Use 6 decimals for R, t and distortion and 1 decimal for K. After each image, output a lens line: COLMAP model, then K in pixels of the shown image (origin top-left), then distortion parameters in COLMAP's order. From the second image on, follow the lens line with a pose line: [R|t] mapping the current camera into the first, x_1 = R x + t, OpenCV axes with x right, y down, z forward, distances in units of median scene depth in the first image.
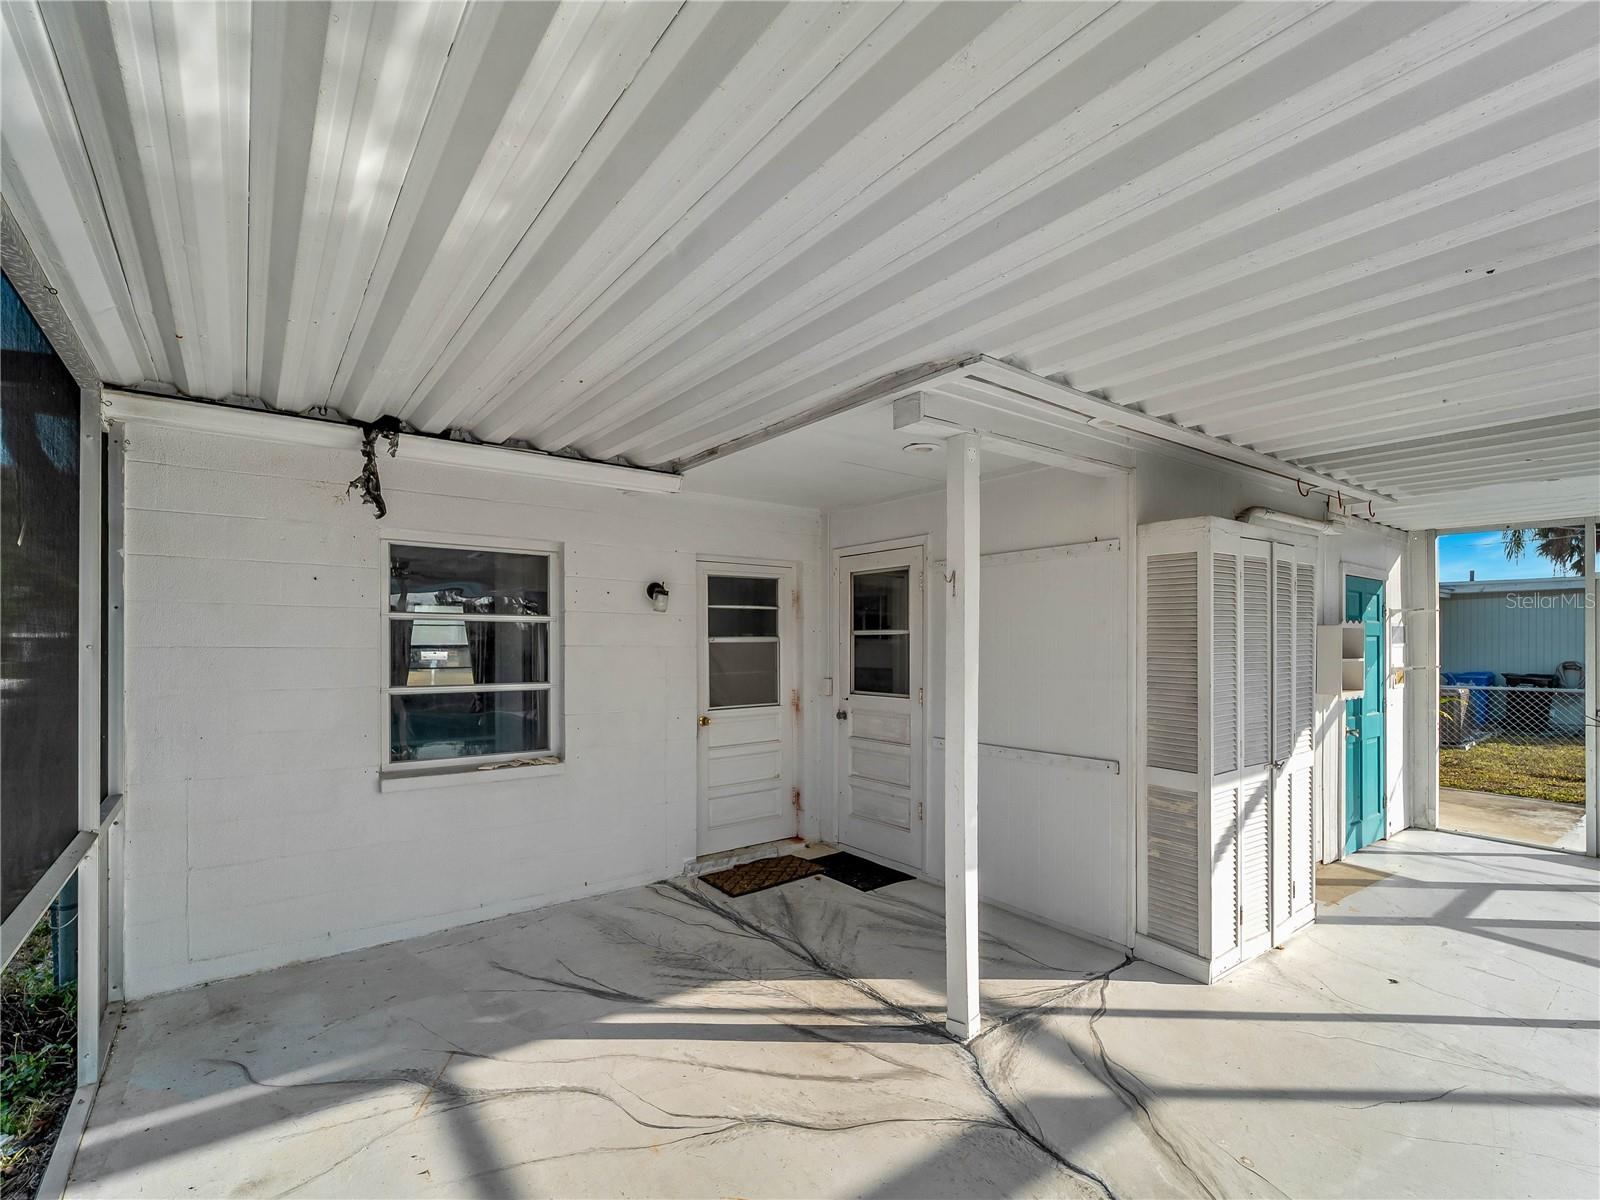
lens RADIAL K [[744.6, 0, 798.6], [0, 744.6, 639.1], [0, 0, 1]] dist [-0.002118, -0.000377]
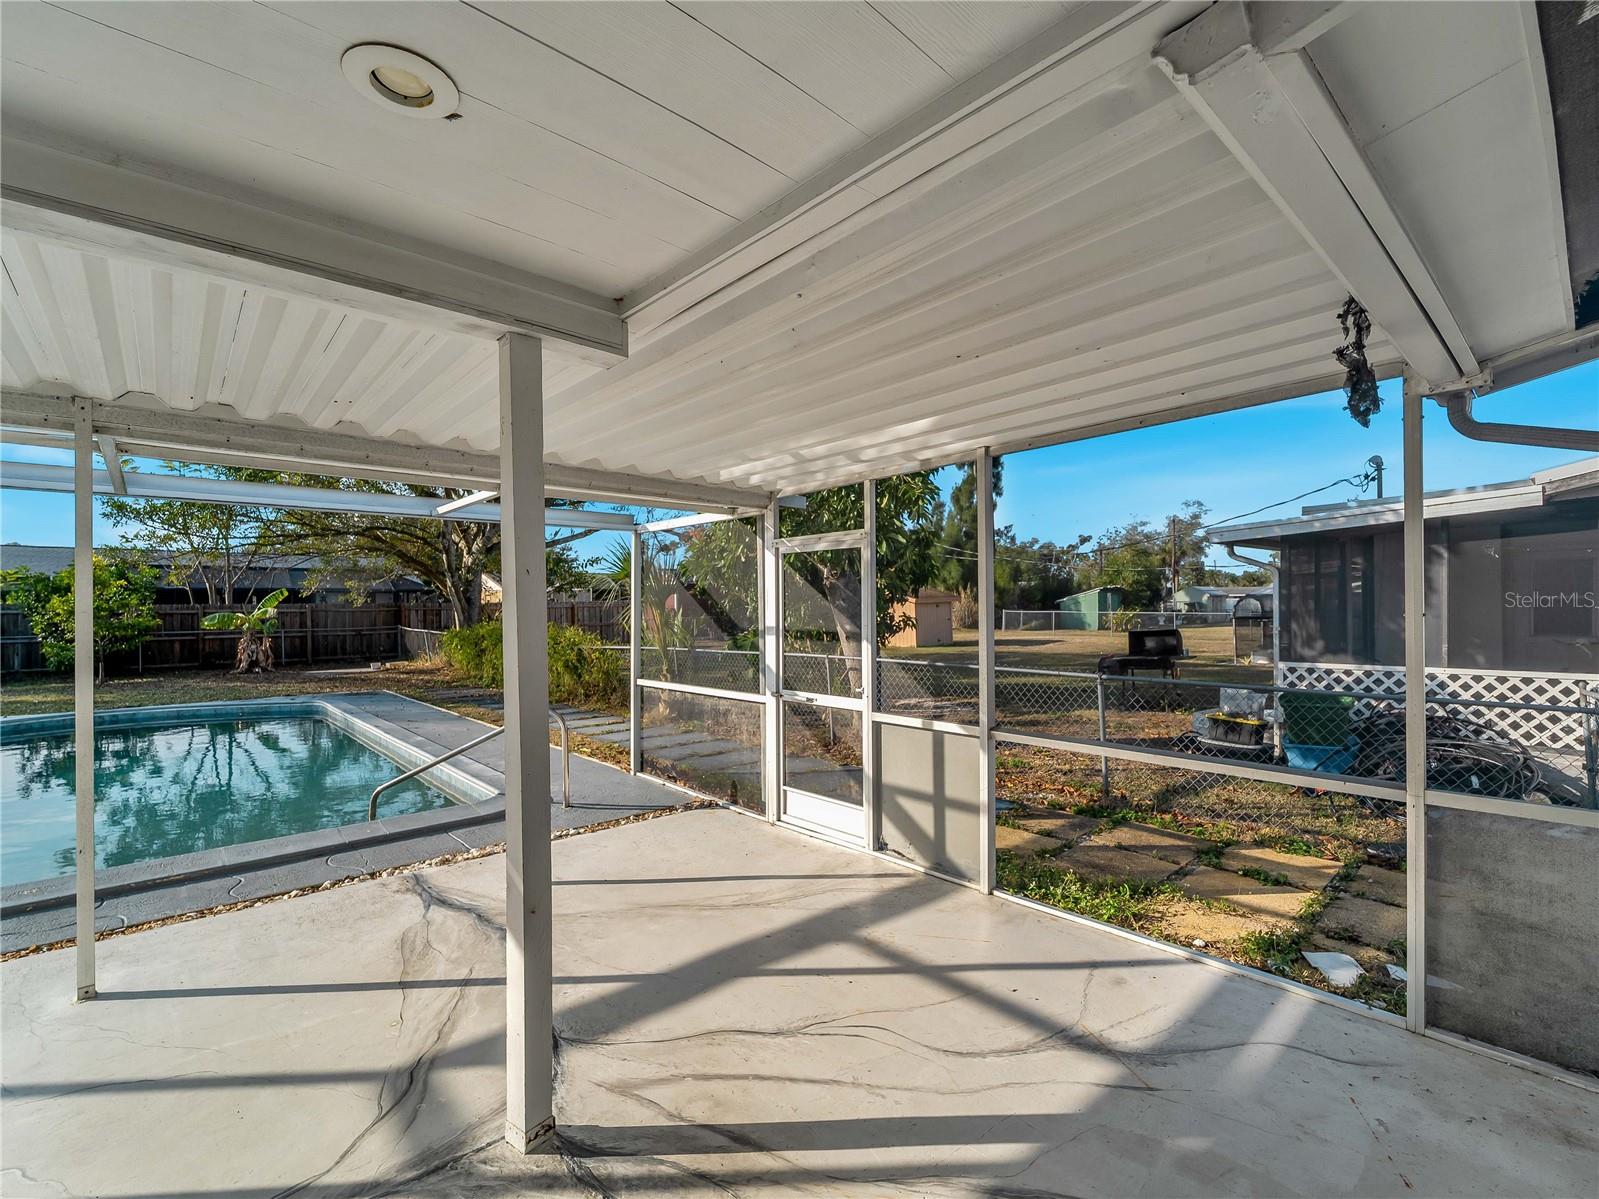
lens RADIAL K [[722.8, 0, 799.5], [0, 722.8, 599.5], [0, 0, 1]] dist [0.008469, -0.000042]
pose [[-0.996201, 0.007956, -0.086720, 0.006824], [0.009469, 0.999810, -0.017046, -0.000537], [0.086568, -0.017802, -0.996087, 1.119570]]
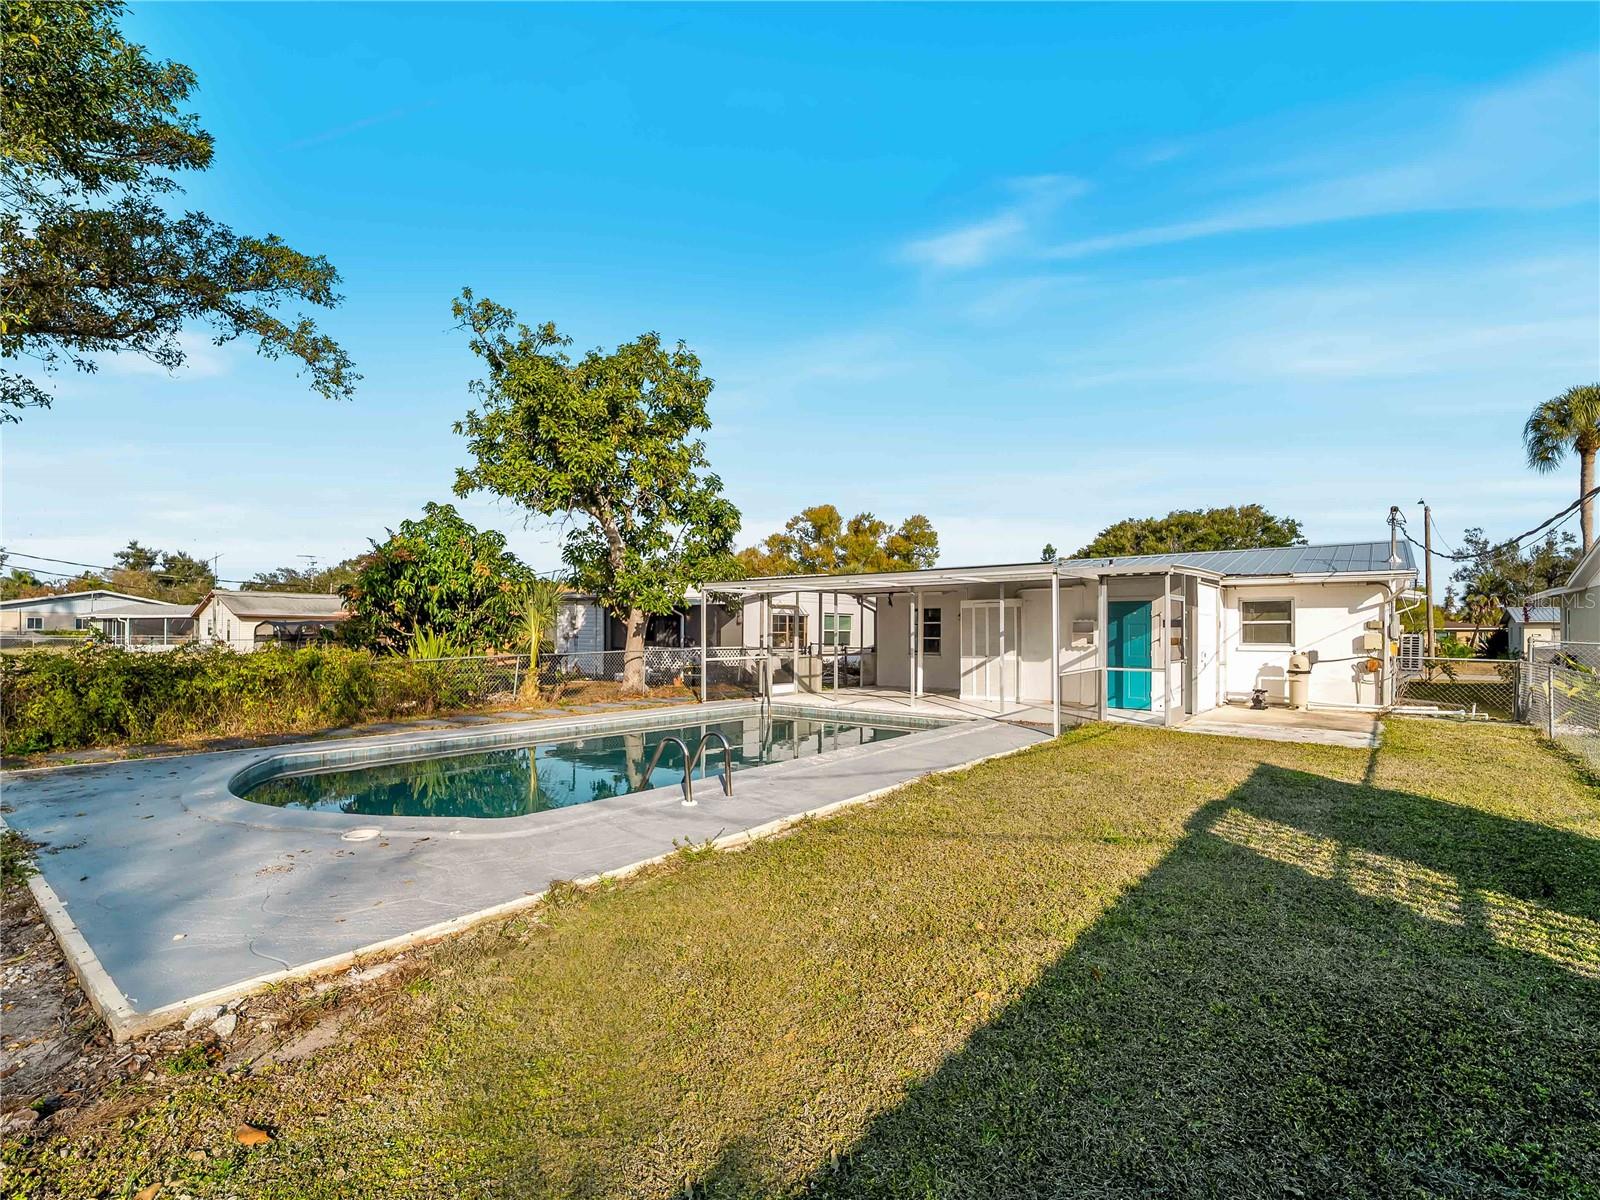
lens RADIAL K [[744.6, 0, 798.6], [0, 744.6, 639.1], [0, 0, 1]] dist [-0.002118, -0.000377]
pose [[0.246051, 0.012499, -0.969176, 3.569281], [0.009172, 0.999842, 0.015223, -0.005272], [0.969214, -0.012635, 0.245897, -0.851417]]
